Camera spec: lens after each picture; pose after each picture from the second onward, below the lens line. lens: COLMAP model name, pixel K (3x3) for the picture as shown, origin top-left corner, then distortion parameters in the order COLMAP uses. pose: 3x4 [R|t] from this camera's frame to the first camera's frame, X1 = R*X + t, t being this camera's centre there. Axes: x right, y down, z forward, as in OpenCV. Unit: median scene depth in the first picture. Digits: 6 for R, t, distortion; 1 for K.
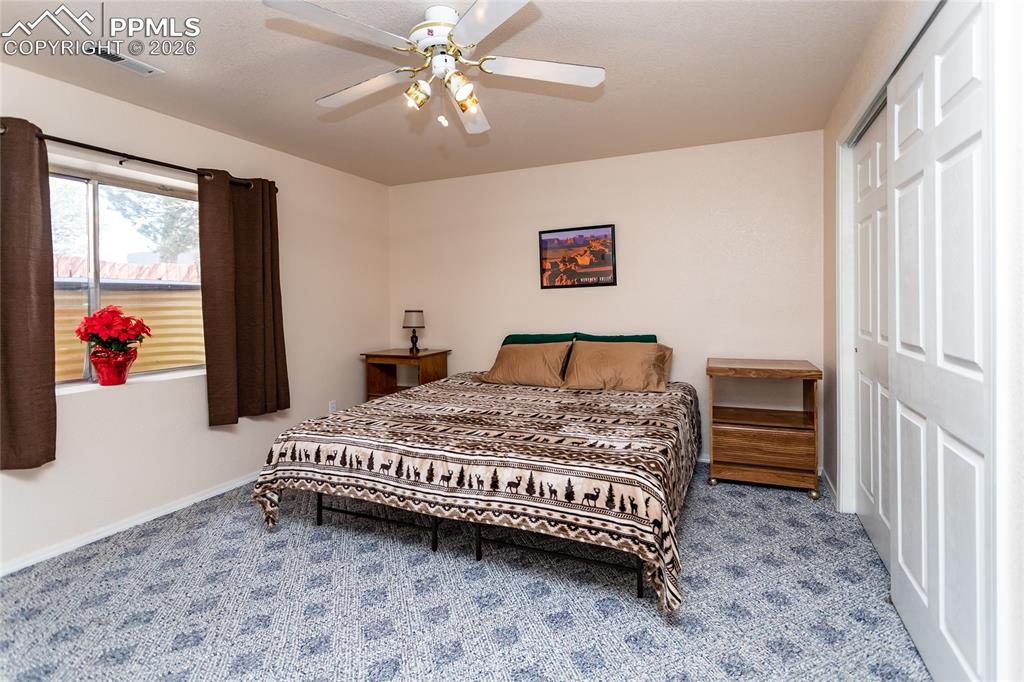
lens RADIAL K [[489.8, 0, 508.9], [0, 489.8, 306.5], [0, 0, 1]] dist [0.001227, 0.001578]
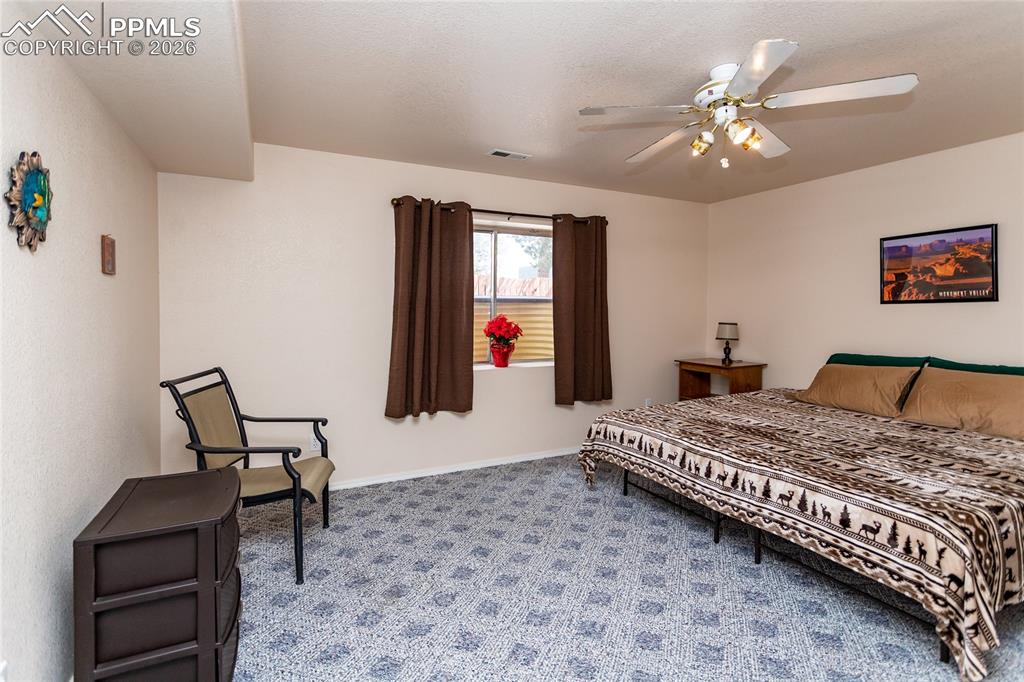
lens RADIAL K [[489.8, 0, 508.9], [0, 489.8, 306.5], [0, 0, 1]] dist [0.001227, 0.001578]
pose [[0.774169, 0.017062, -0.632749, 0.185454], [-0.020567, 0.999787, 0.001795, -0.033561], [0.632645, 0.011624, 0.774355, -0.176752]]
